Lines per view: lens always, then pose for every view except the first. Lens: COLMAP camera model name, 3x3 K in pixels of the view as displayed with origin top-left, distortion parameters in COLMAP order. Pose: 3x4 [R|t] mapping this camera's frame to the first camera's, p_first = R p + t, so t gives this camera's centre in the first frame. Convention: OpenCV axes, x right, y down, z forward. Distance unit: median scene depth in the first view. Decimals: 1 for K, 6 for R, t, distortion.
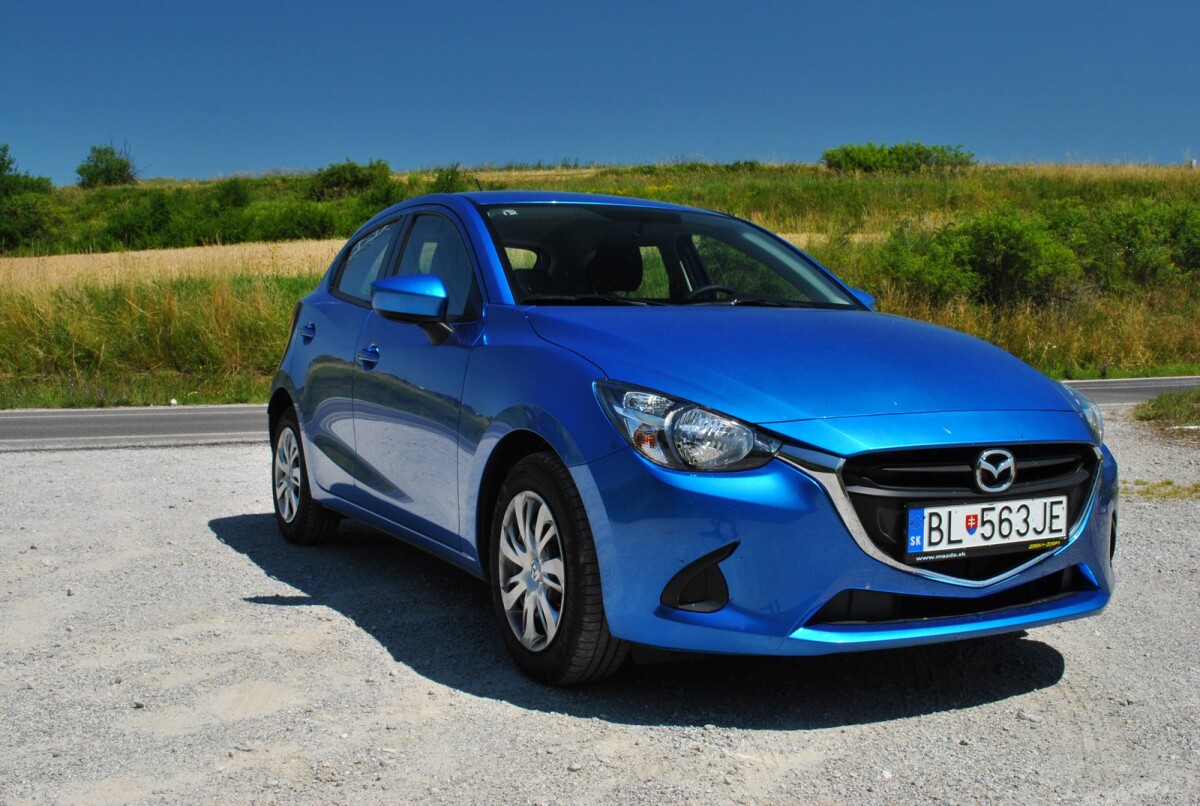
lens RADIAL K [[1289.3, 0, 600.0], [0, 1289.3, 403.0], [0, 0, 1]] dist [-0.062224, 0.021509]
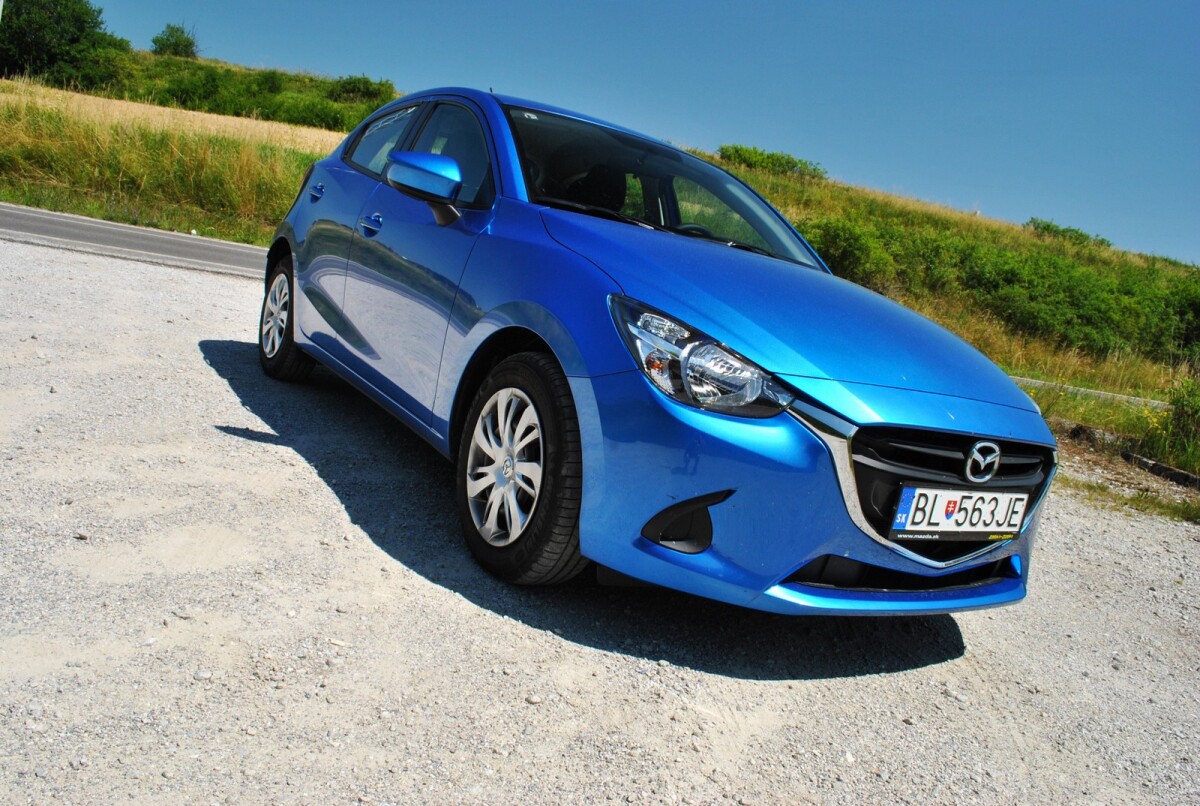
lens RADIAL K [[945.8, 0, 600.0], [0, 945.8, 403.0], [0, 0, 1]] dist [-0.084701, 0.009740]
pose [[0.976311, 0.187309, 0.108316, -0.059288], [-0.197501, 0.975926, 0.092528, -0.001116], [-0.088378, -0.111728, 0.989801, 0.229830]]
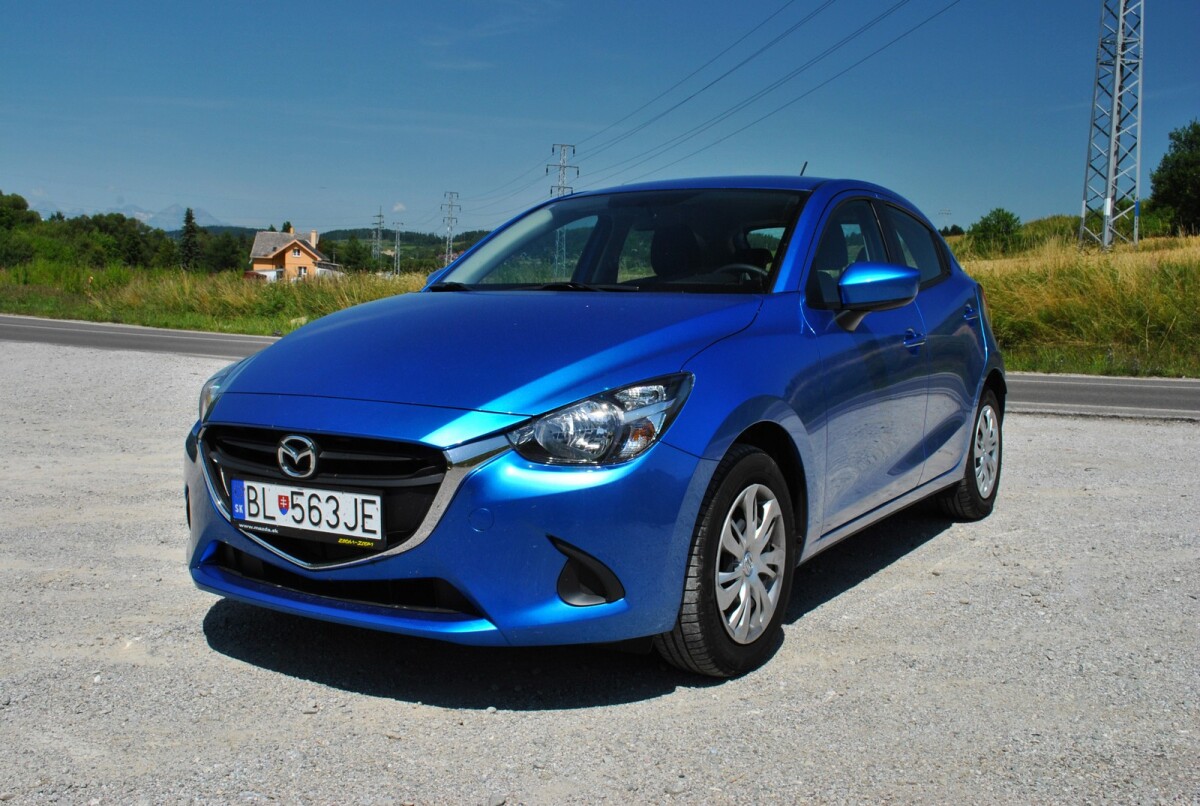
lens RADIAL K [[1178.1, 0, 600.0], [0, 1178.1, 403.0], [0, 0, 1]] dist [-0.059114, 0.000935]
pose [[0.508939, 0.073638, -0.857647, 0.941430], [-0.047049, 0.997225, 0.057703, -0.041877], [0.859516, 0.010985, 0.510992, 0.560149]]
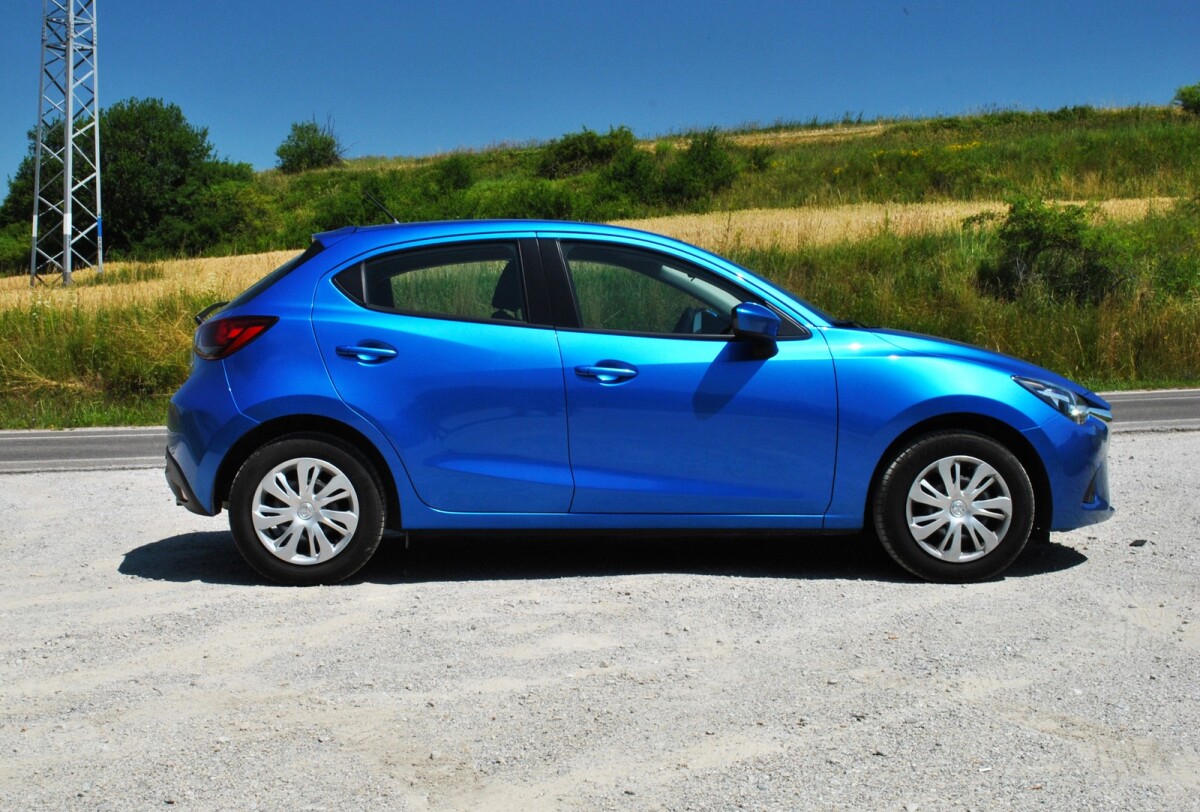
lens RADIAL K [[1581.9, 0, 521.0], [0, 1581.9, 404.9], [0, 0, 1]] dist [-0.050912, 0.016983]
pose [[0.972856, -0.011237, -0.231137, 0.031623], [0.009897, 0.999927, -0.006954, 0.004500], [0.231198, 0.004478, 0.972896, -0.445300]]
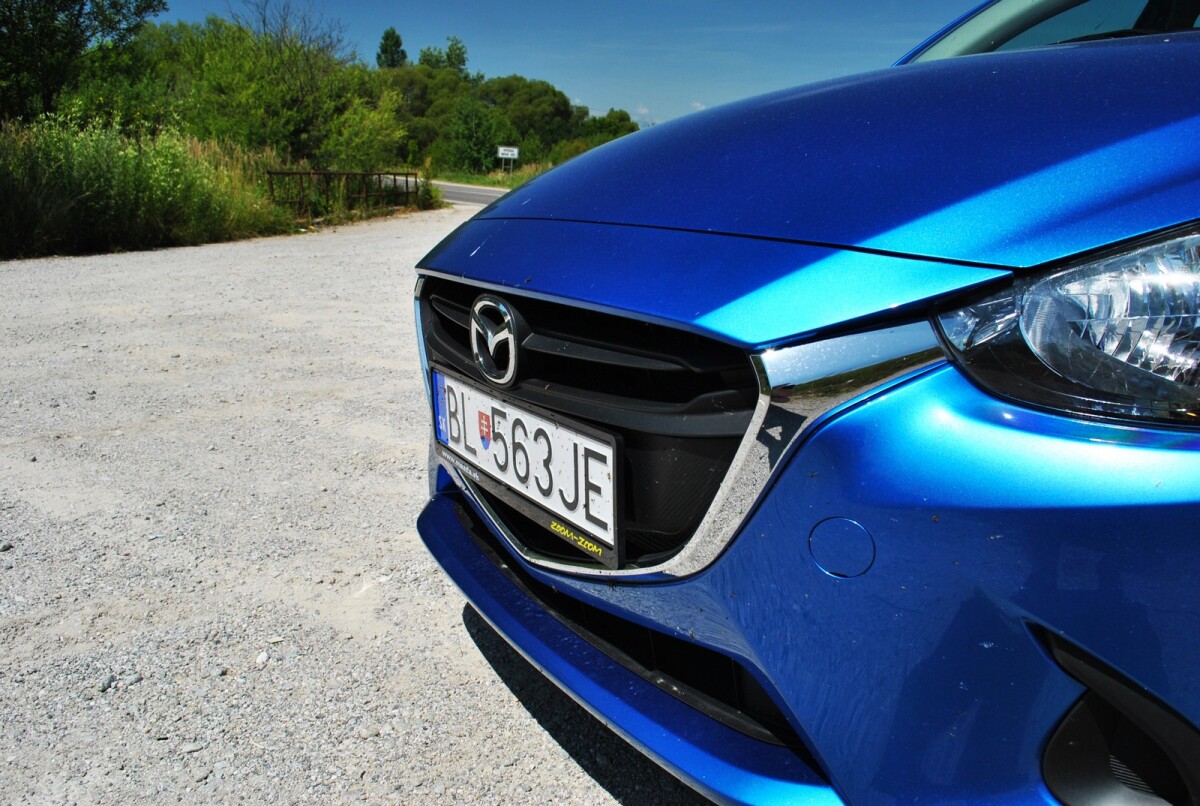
lens RADIAL K [[945.8, 0, 600.0], [0, 945.8, 403.0], [0, 0, 1]] dist [-0.084701, 0.009740]
pose [[0.043741, 0.215293, -0.975569, 0.517500], [-0.043915, 0.975975, 0.213413, -0.002674], [0.998077, 0.033507, 0.052144, 0.784883]]
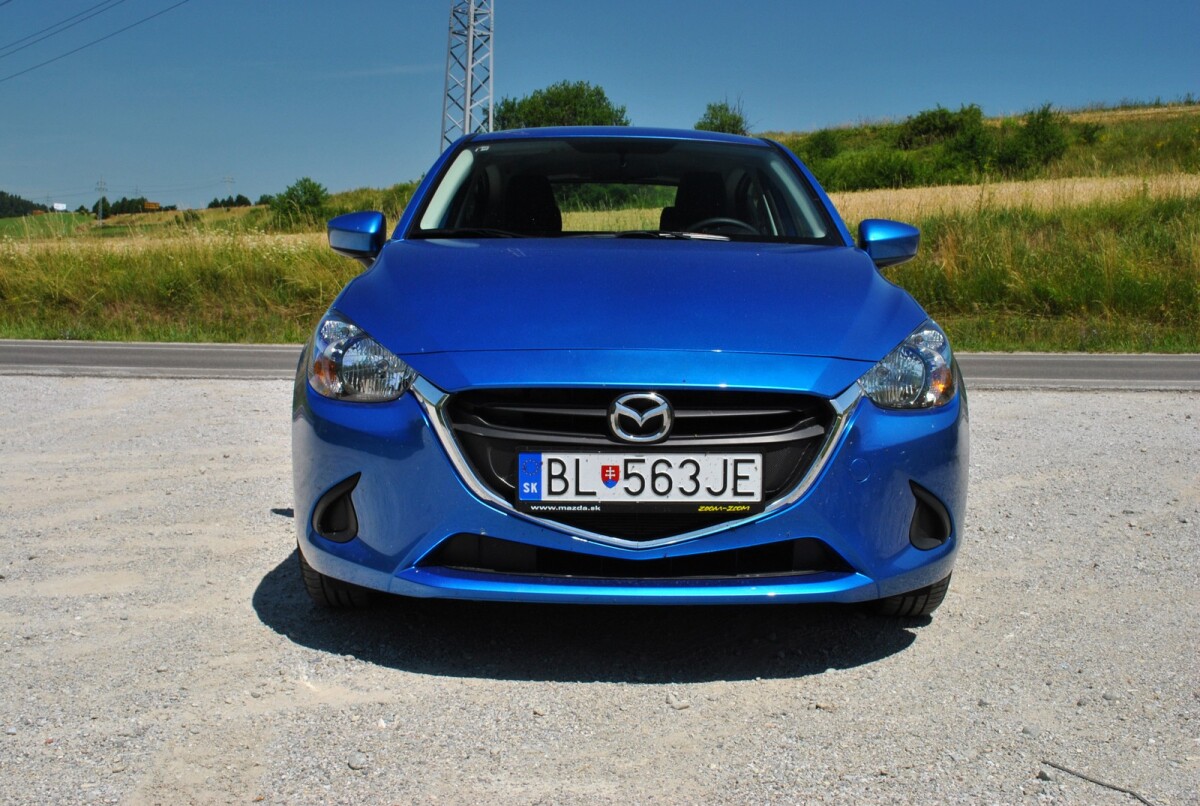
lens RADIAL K [[1301.9, 0, 600.0], [0, 1301.9, 403.0], [0, 0, 1]] dist [-0.055690, 0.004879]
pose [[0.890436, 0.048625, -0.452503, 0.527348], [-0.032286, 0.998520, 0.043767, 0.003541], [0.453961, -0.024362, 0.890688, 0.147229]]
